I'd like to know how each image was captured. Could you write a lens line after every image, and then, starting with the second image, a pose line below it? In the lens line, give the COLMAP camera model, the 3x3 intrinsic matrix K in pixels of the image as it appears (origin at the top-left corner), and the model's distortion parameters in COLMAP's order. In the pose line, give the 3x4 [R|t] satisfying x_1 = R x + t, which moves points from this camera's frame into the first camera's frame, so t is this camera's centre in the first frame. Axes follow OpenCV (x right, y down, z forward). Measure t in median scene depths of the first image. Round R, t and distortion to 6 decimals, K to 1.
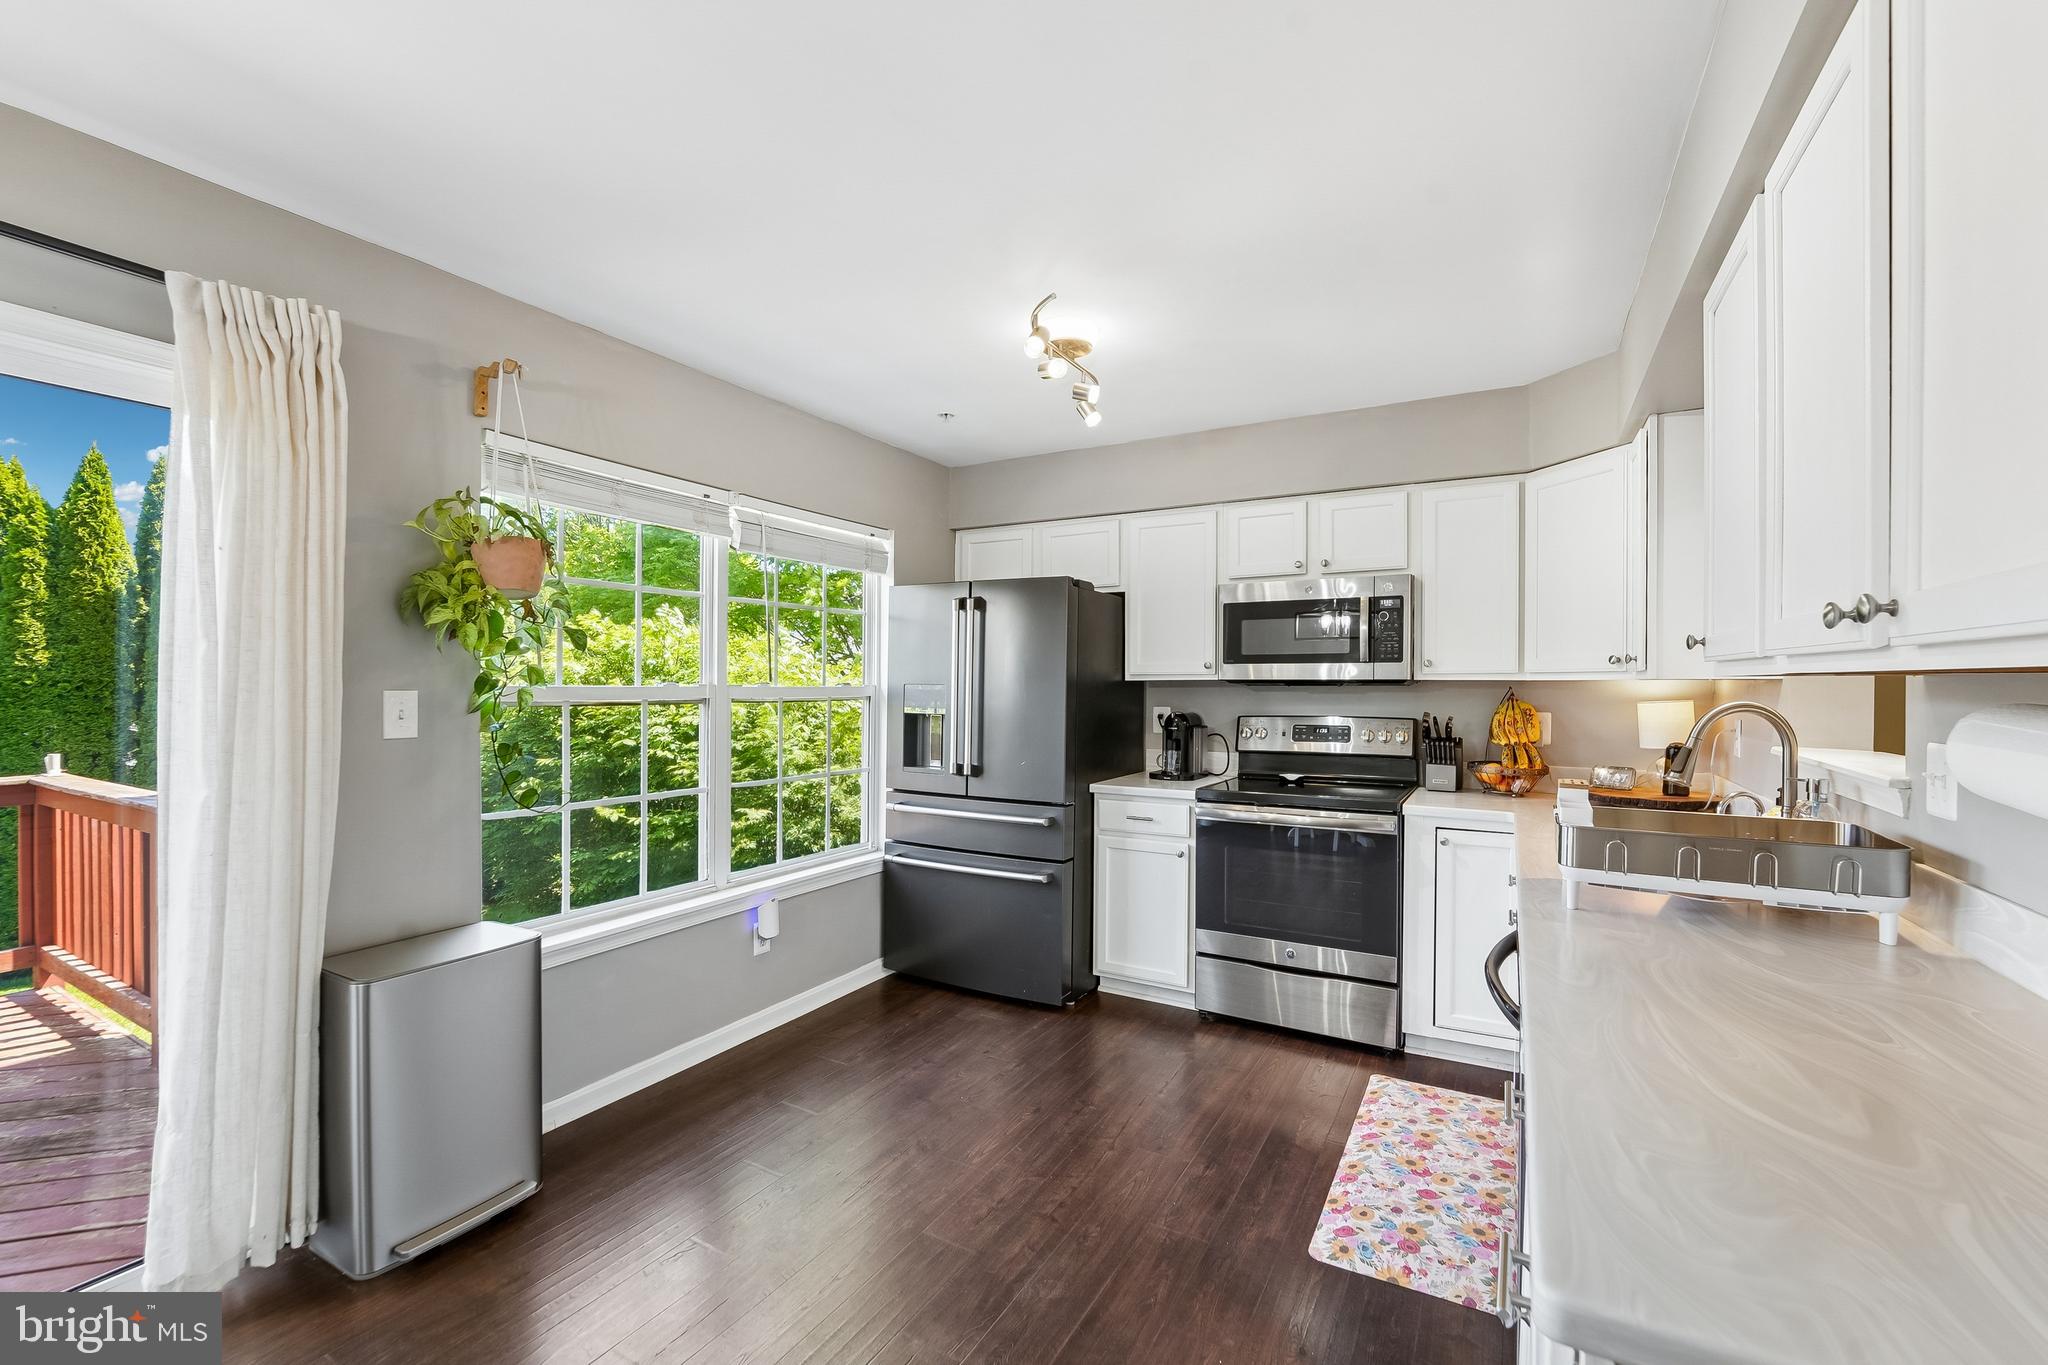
lens RADIAL K [[845.7, 0, 1044.3], [0, 845.7, 687.5], [0, 0, 1]] dist [-0.011195, -0.000714]
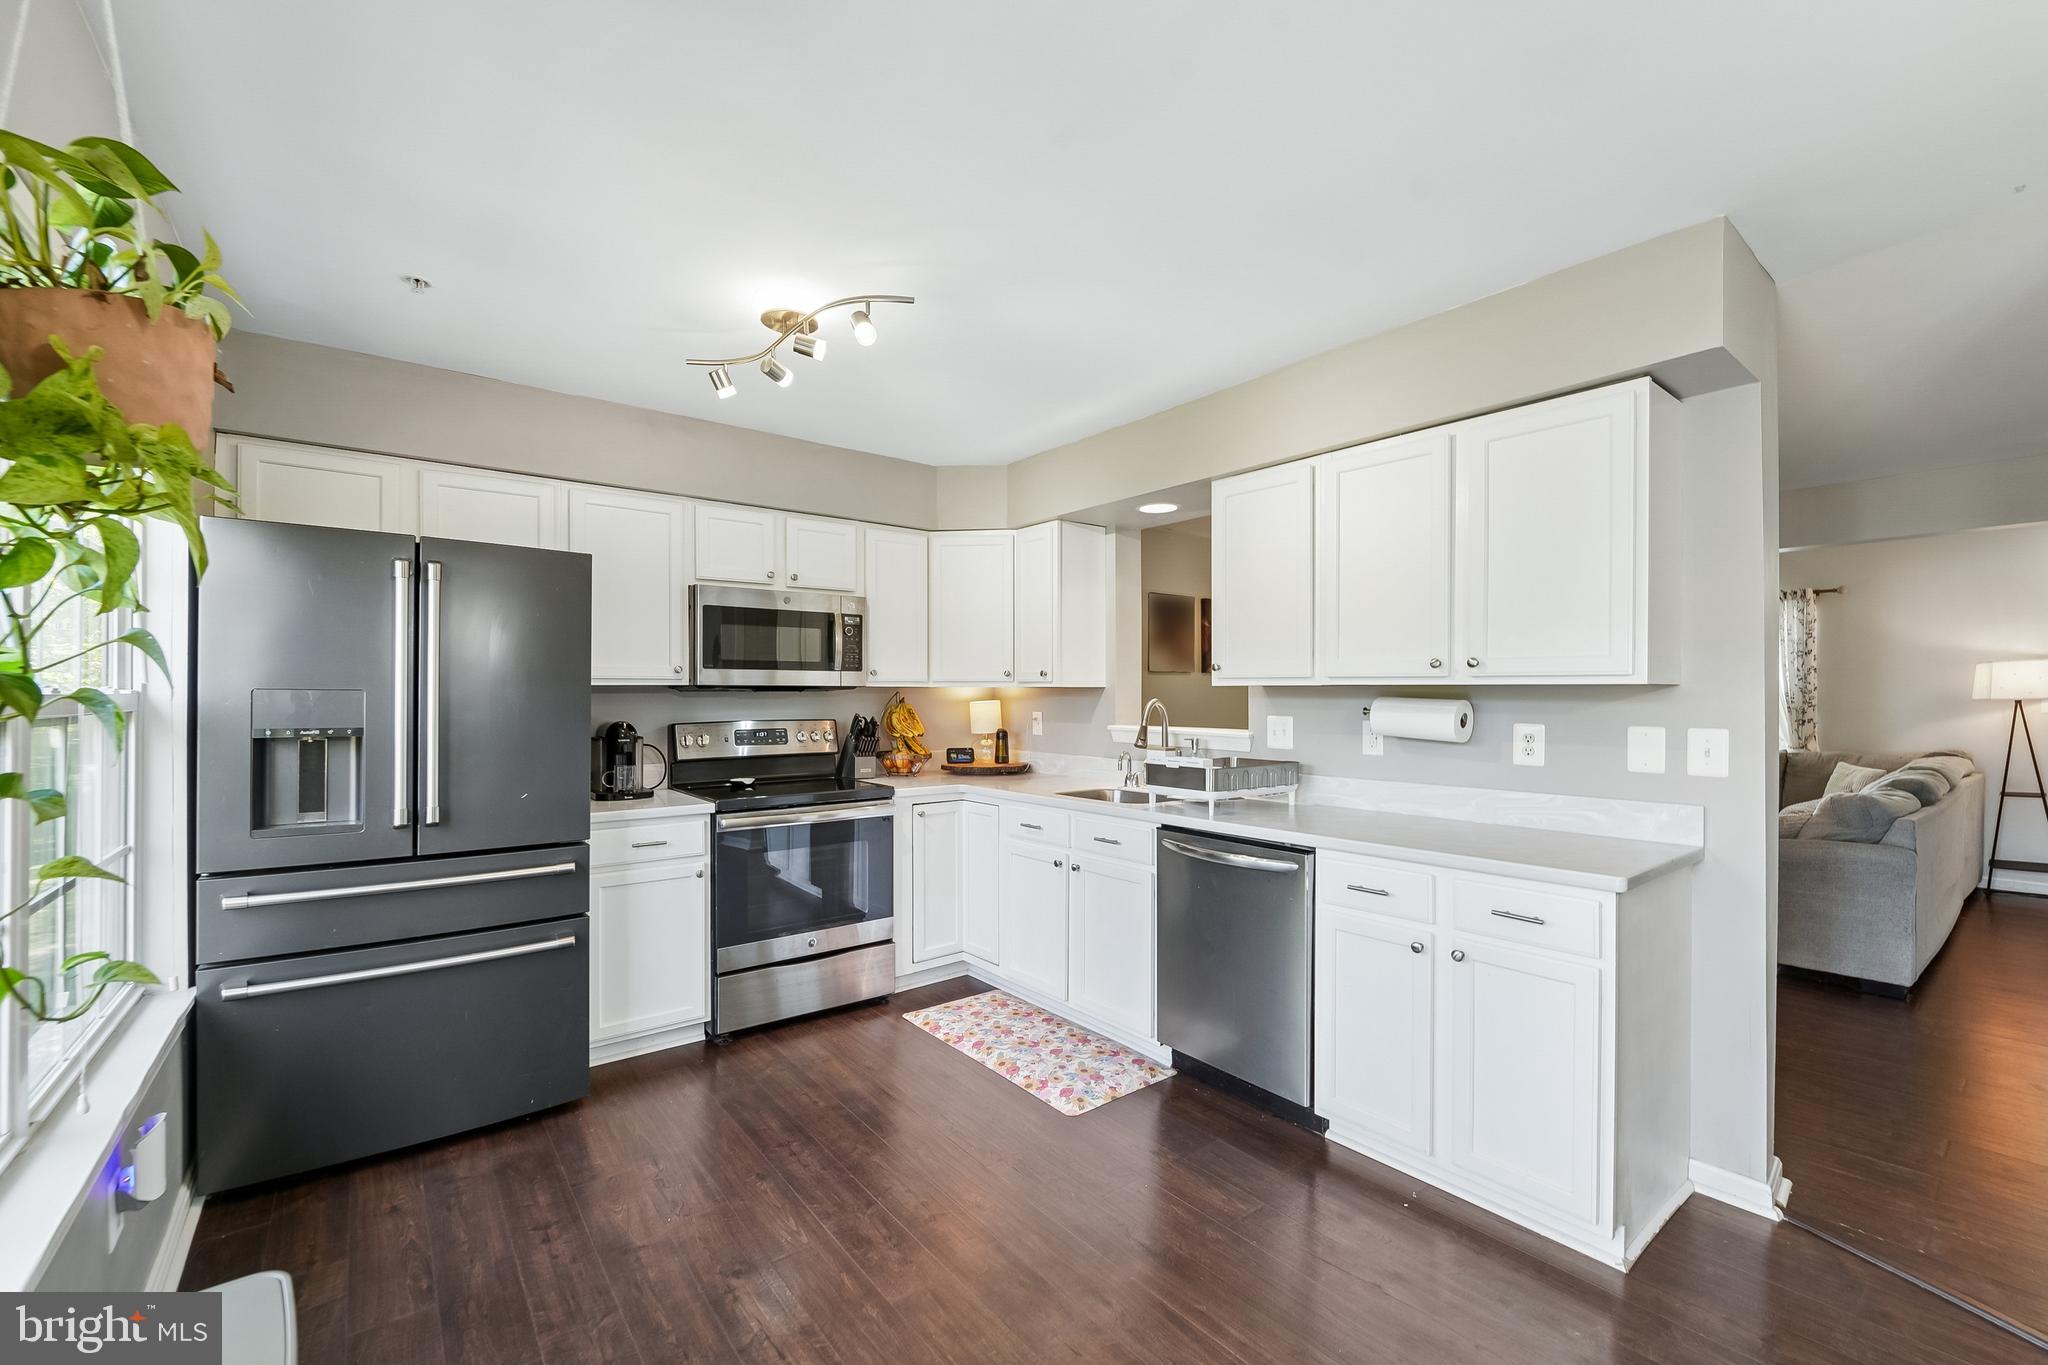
lens RADIAL K [[845.7, 0, 1031.4], [0, 845.7, 691.0], [0, 0, 1]] dist [-0.011195, -0.000714]
pose [[0.388227, -0.001164, 0.921563, -0.560307], [0.004314, 0.999991, -0.000554, -0.000542], [-0.921554, 0.004190, 0.388229, 0.315888]]
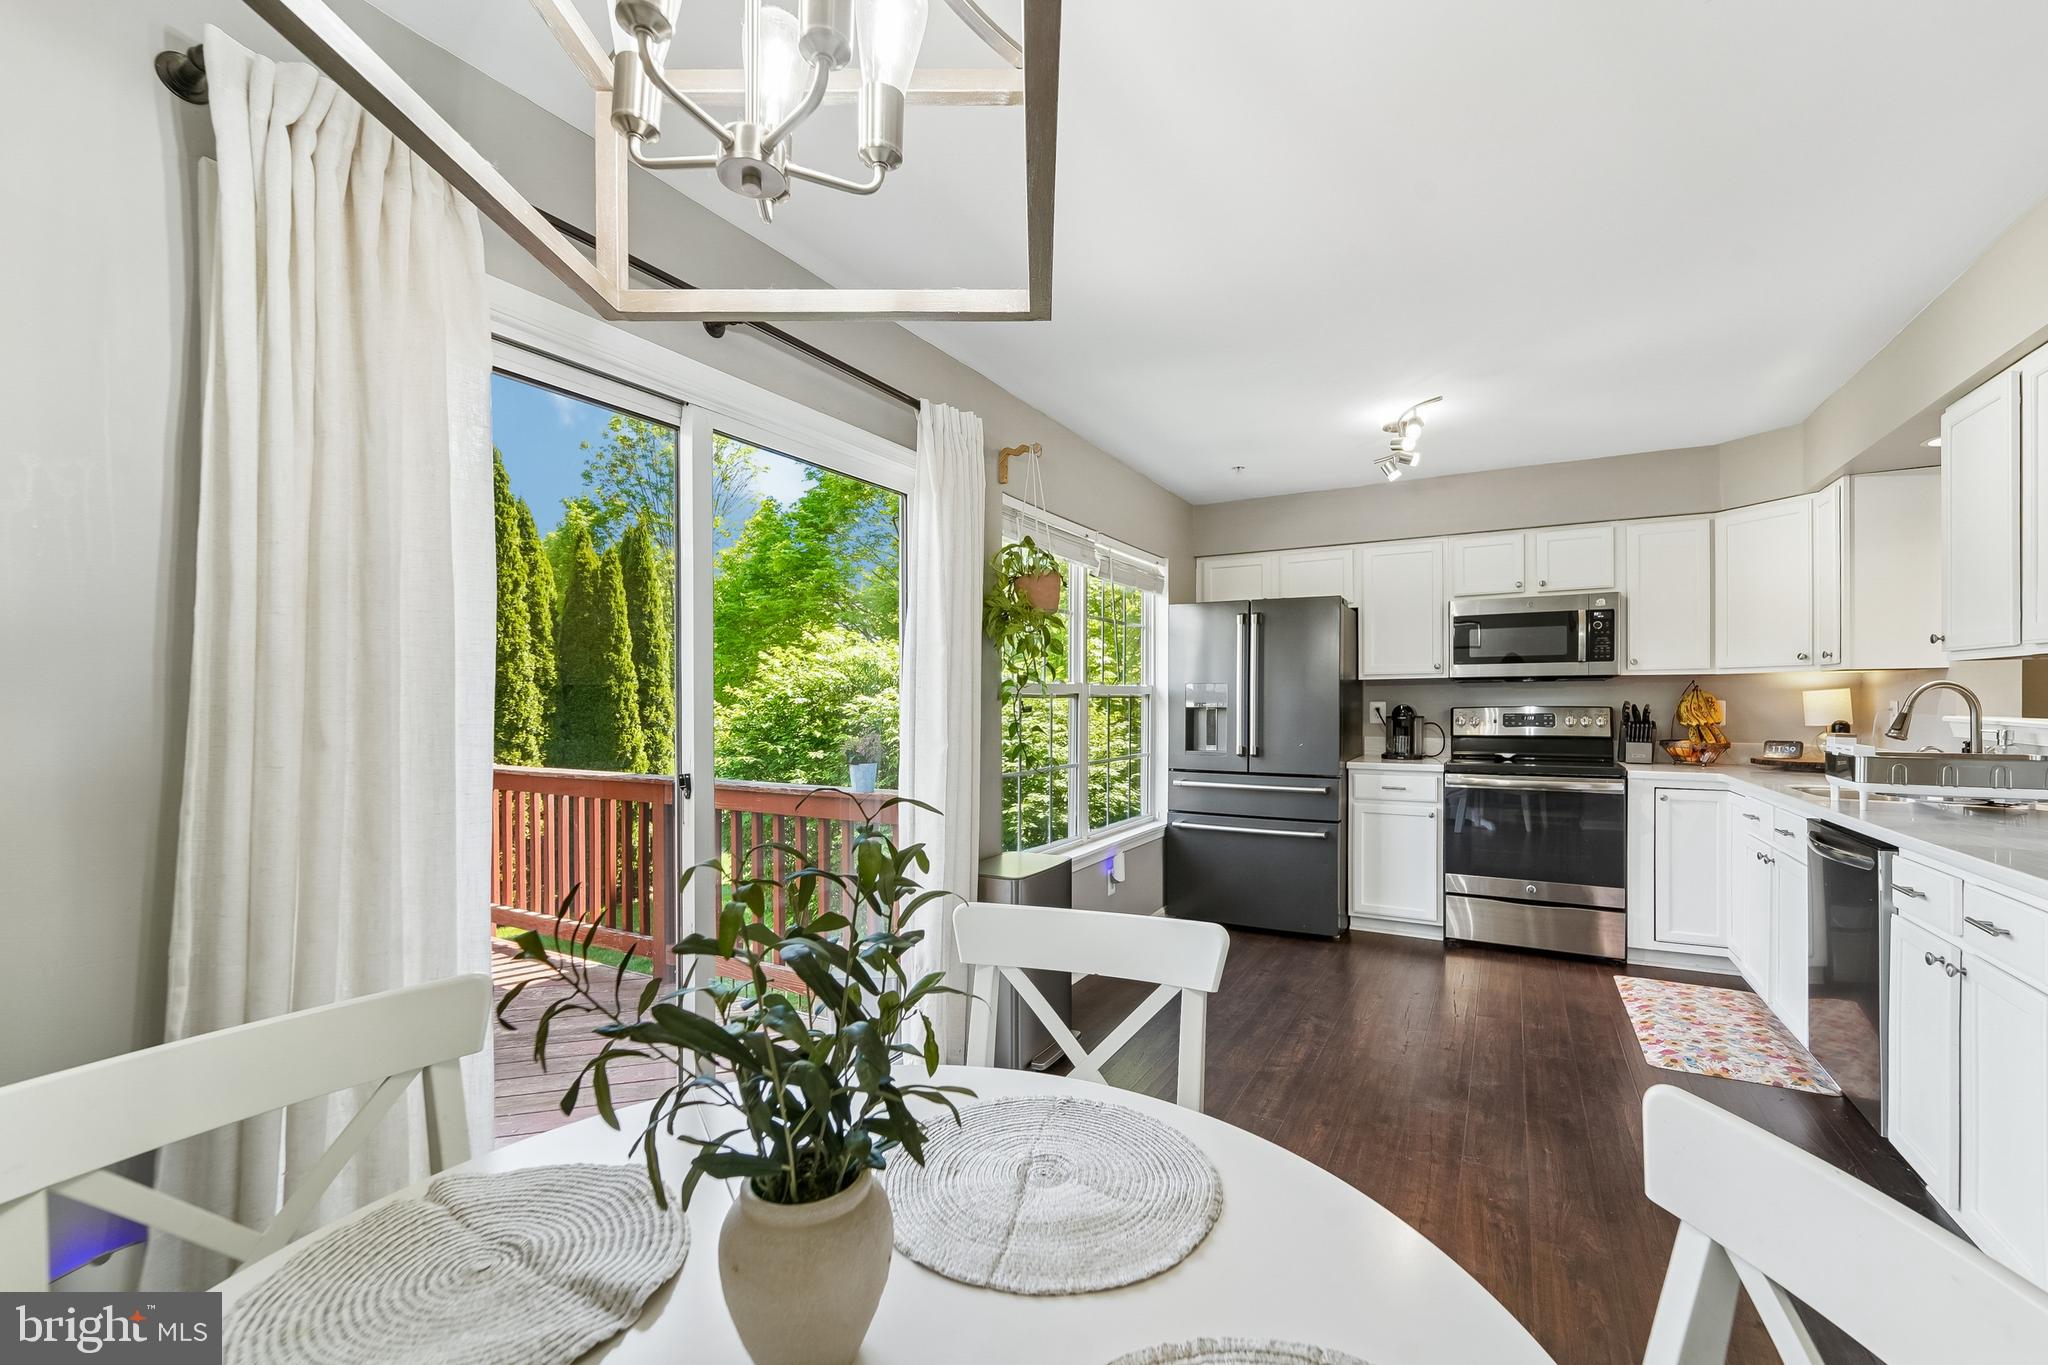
lens RADIAL K [[845.7, 0, 1031.5], [0, 845.7, 700.3], [0, 0, 1]] dist [-0.011195, -0.000714]
pose [[0.999938, -0.008318, -0.007376, -0.435379], [0.008304, 0.999964, -0.001806, 0.023705], [0.007391, 0.001745, 0.999971, -0.269786]]
